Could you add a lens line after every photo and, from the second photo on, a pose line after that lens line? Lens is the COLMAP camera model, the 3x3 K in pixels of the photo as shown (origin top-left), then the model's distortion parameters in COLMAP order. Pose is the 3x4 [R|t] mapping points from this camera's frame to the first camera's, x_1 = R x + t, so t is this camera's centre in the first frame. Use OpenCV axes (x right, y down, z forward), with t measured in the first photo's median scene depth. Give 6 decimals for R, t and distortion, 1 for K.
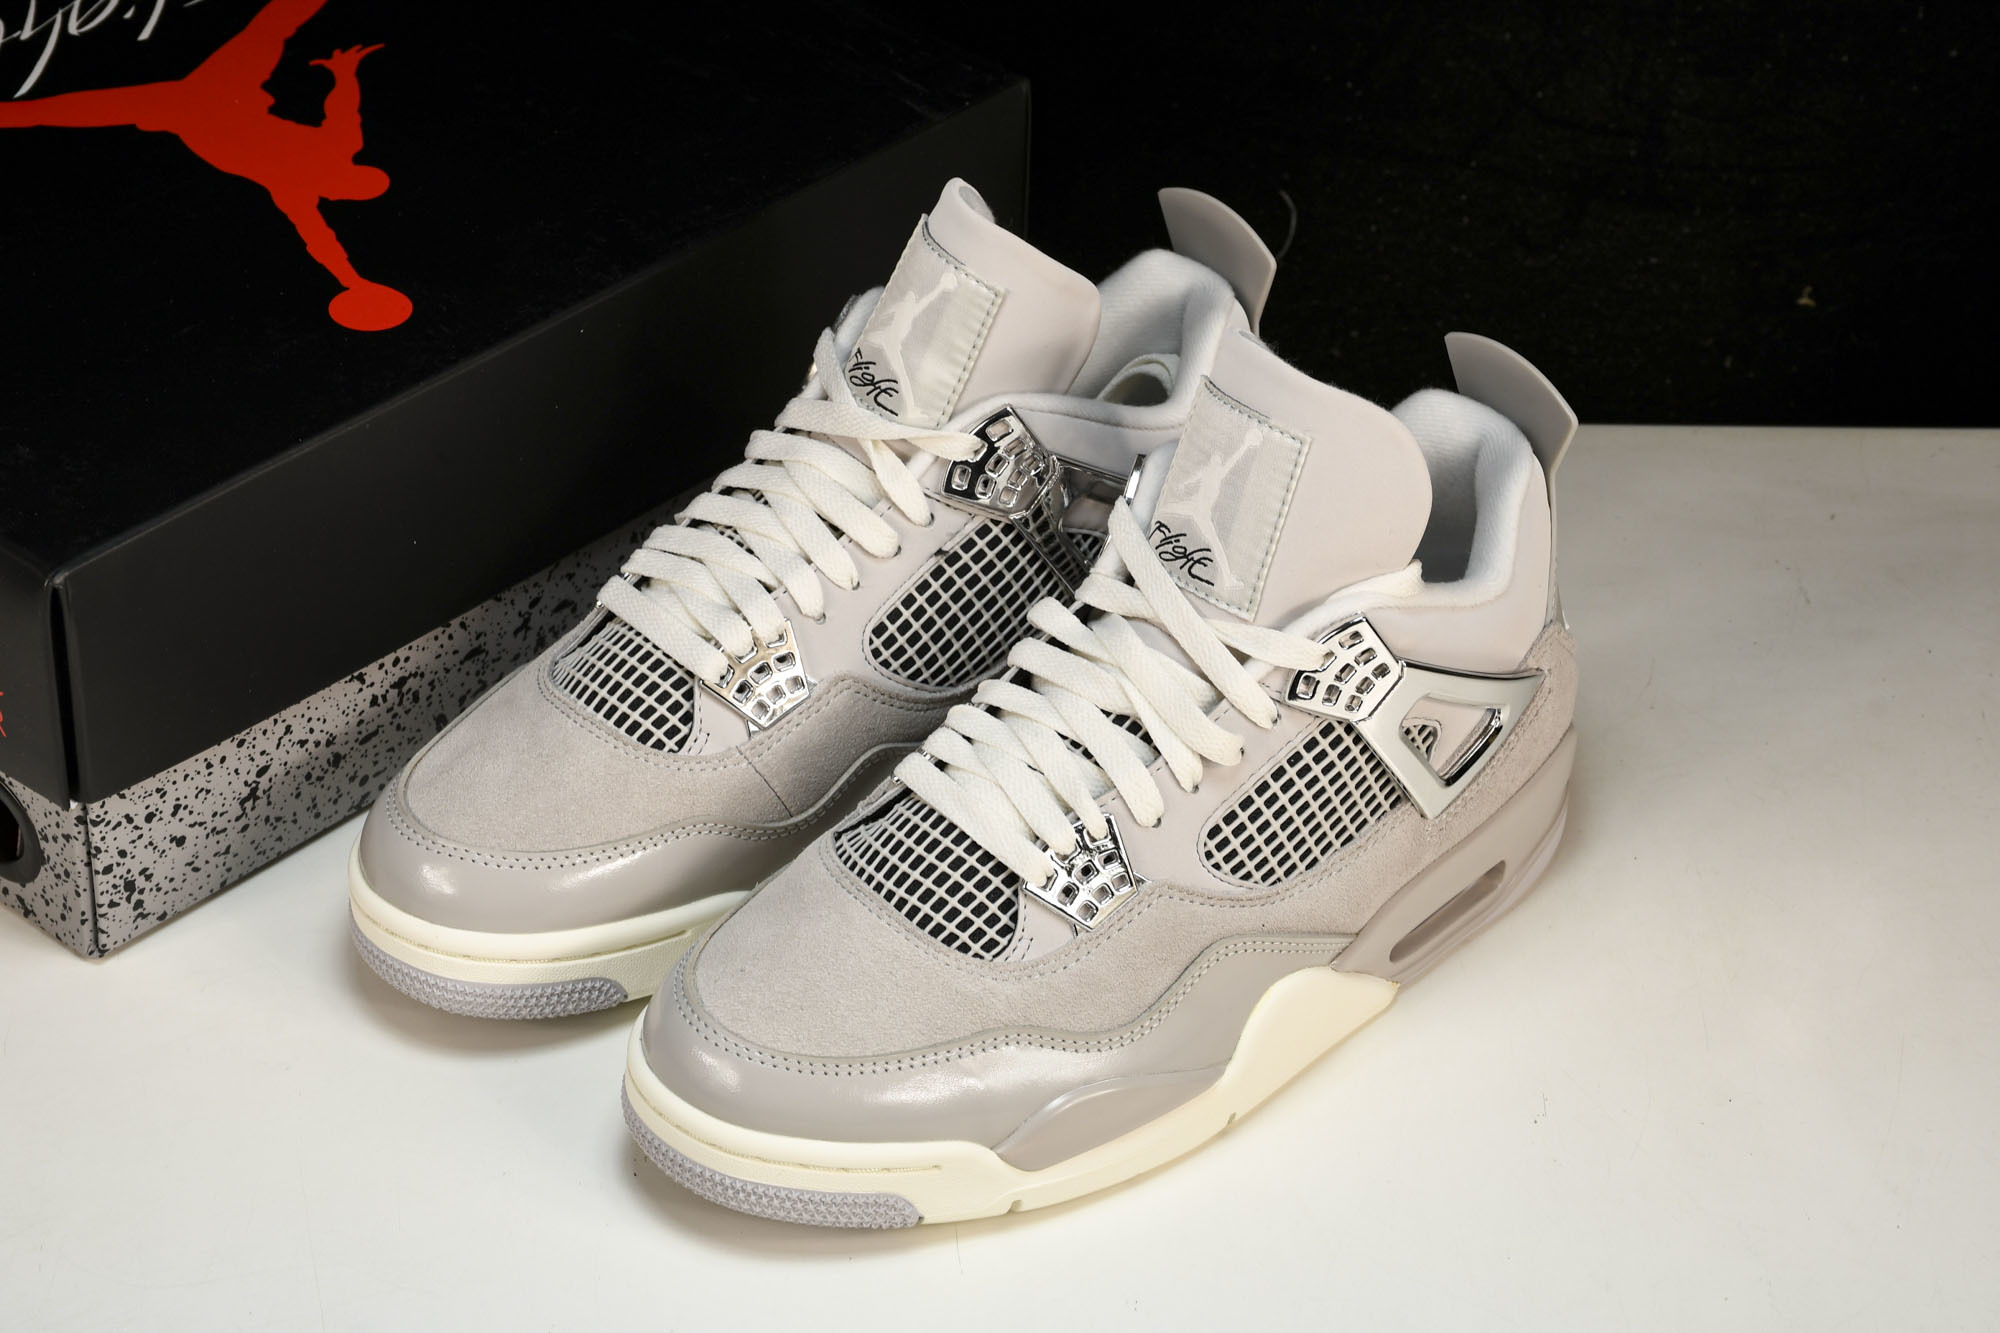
lens RADIAL K [[5269.9, 0, 986.7], [0, 5269.9, 684.0], [0, 0, 1]] dist [0.667017, 0.000000]
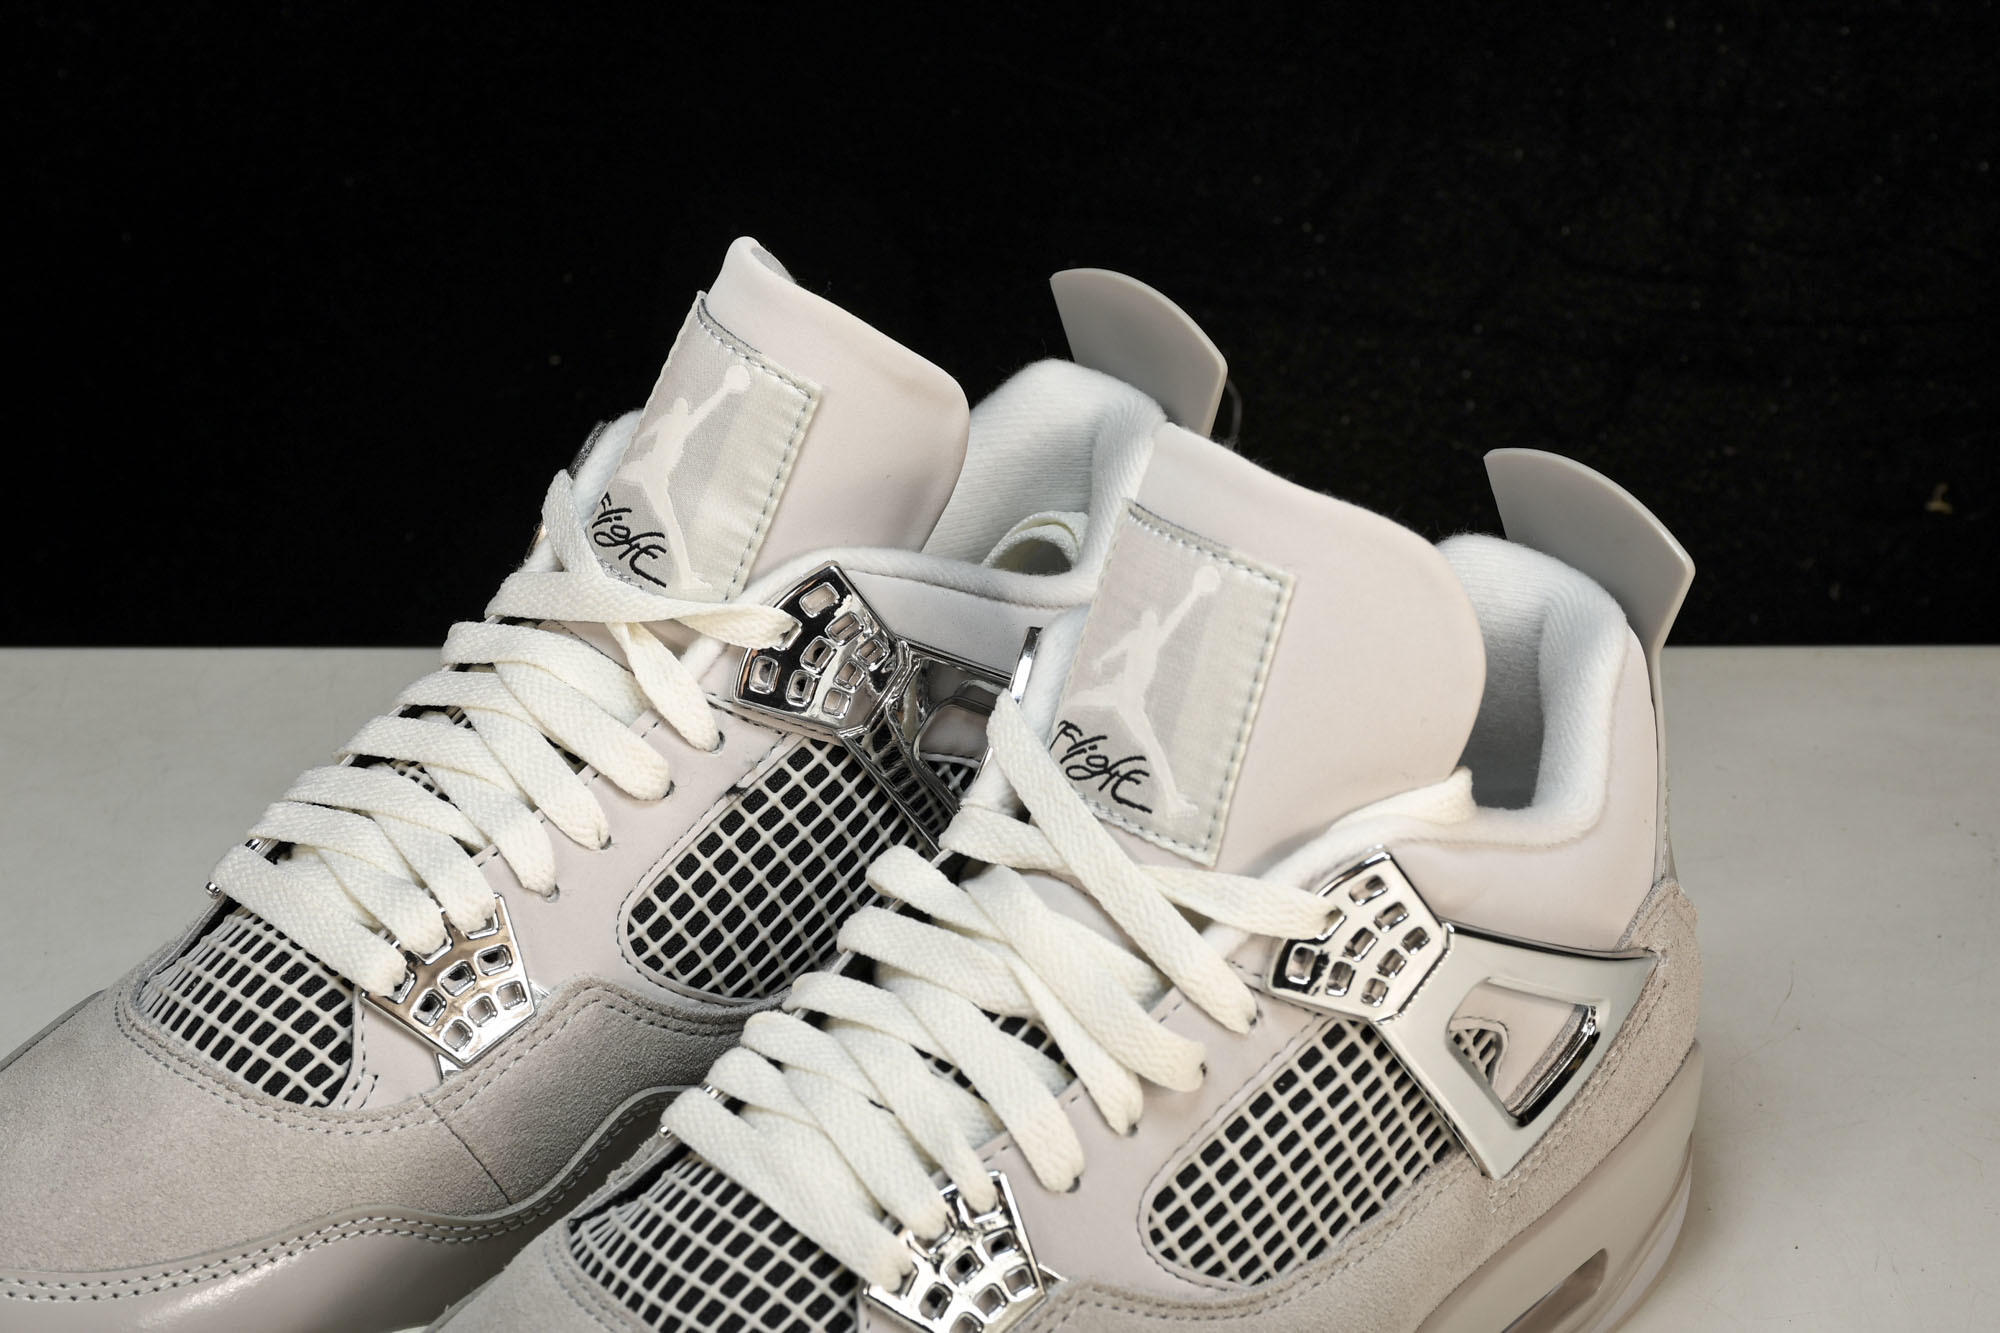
lens RADIAL K [[5300.2, 0, 988.5], [0, 5300.2, 672.0], [0, 0, 1]] dist [0.666339, 0.000000]
pose [[0.999573, -0.022717, 0.018394, 0.011252], [0.024431, 0.994778, -0.099096, 0.027380], [-0.016047, 0.099503, 0.994908, 0.344265]]
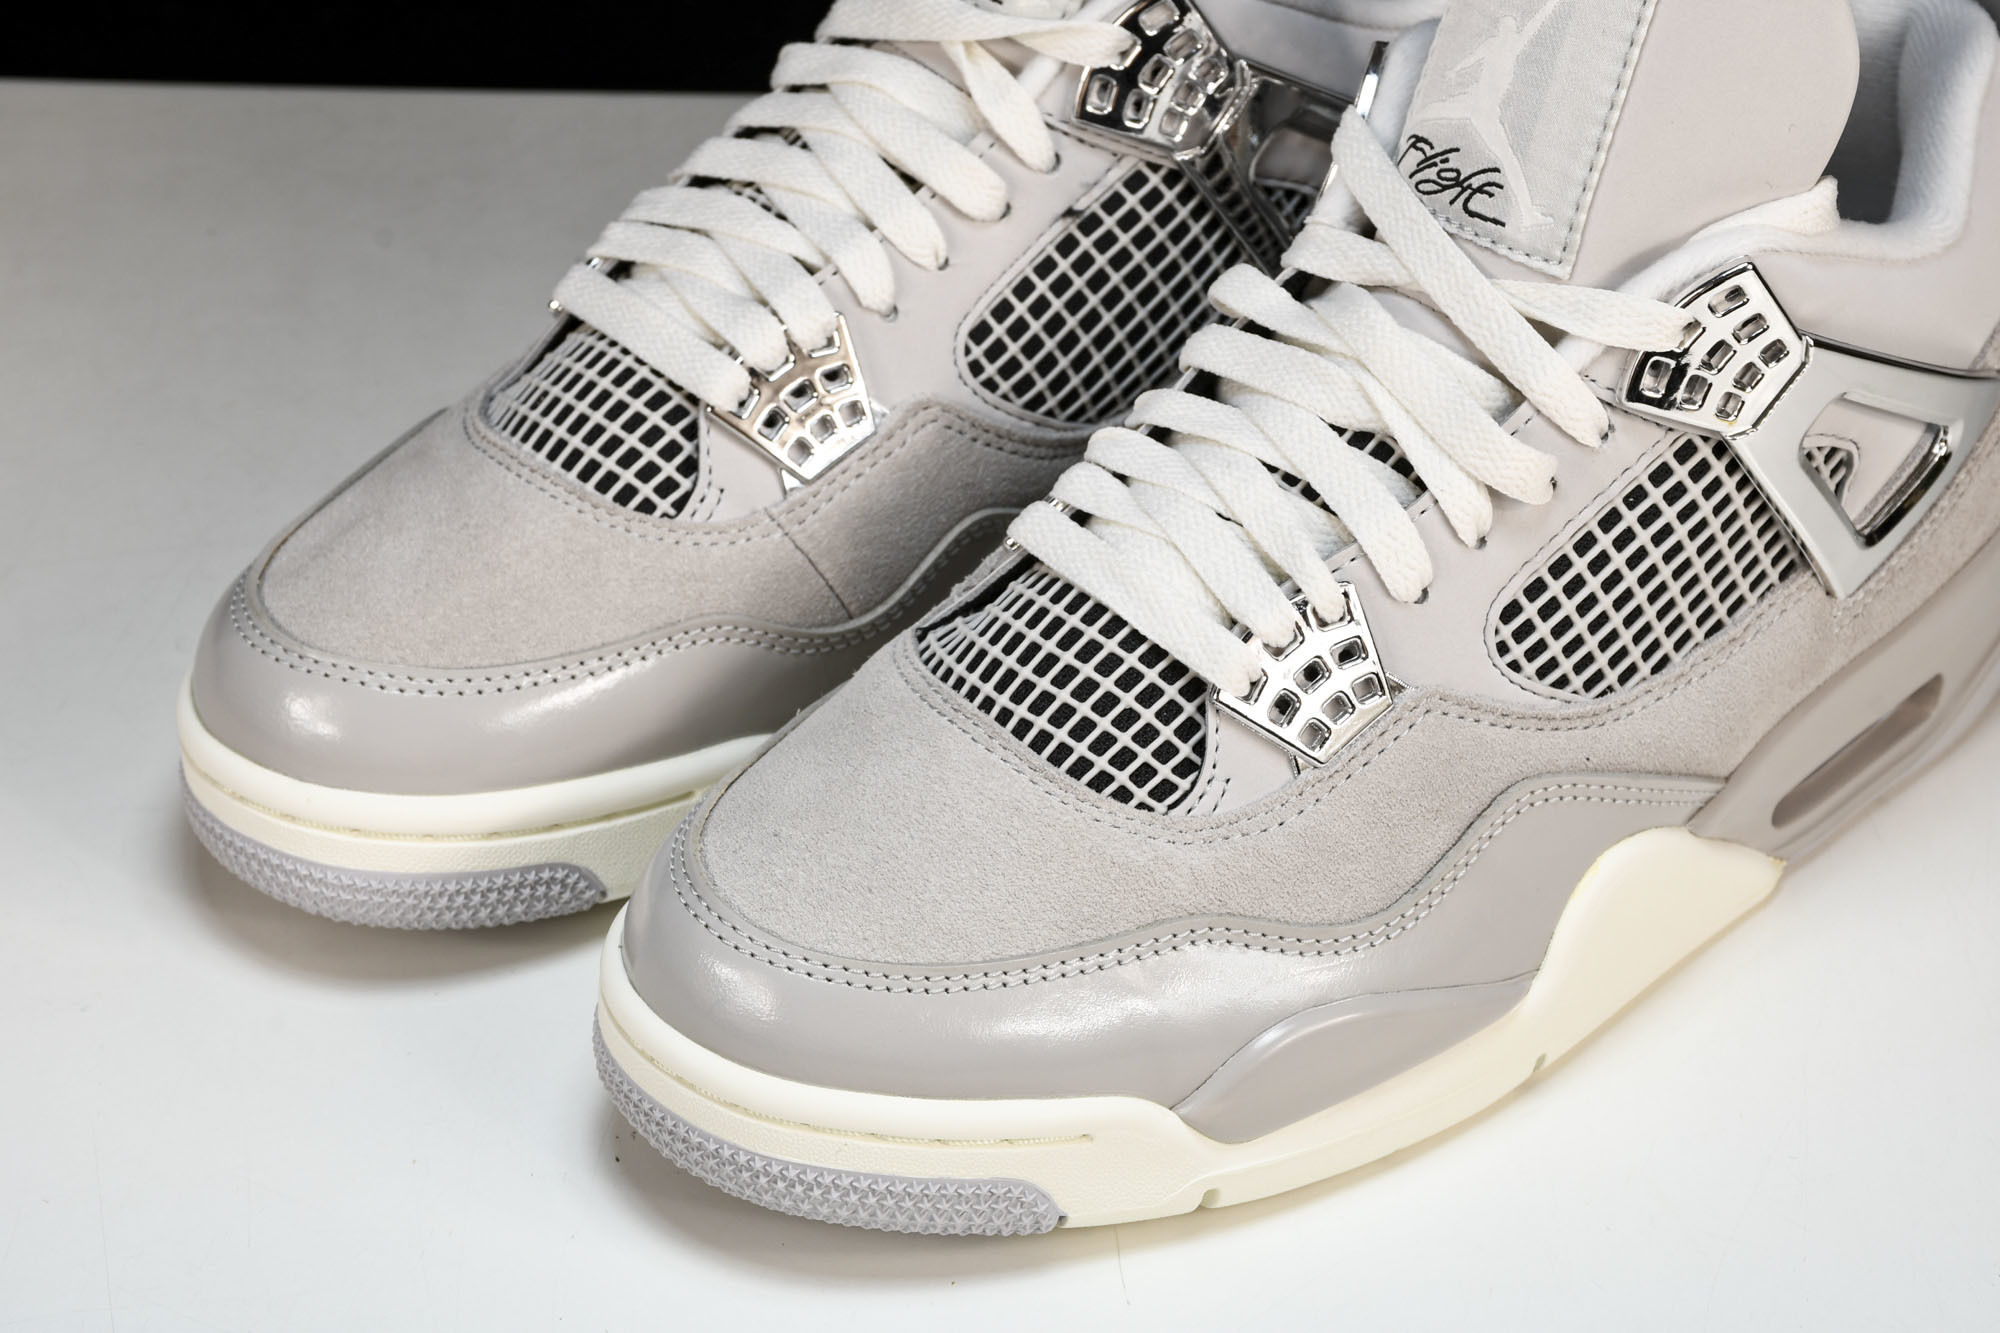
lens RADIAL K [[5300.2, 0, 990.1], [0, 5300.2, 662.3], [0, 0, 1]] dist [0.666339, 0.000000]
pose [[0.999789, -0.015785, -0.013144, -0.011187], [0.015525, 0.999686, -0.019665, 0.044672], [0.013451, 0.019456, 0.999720, 0.344679]]
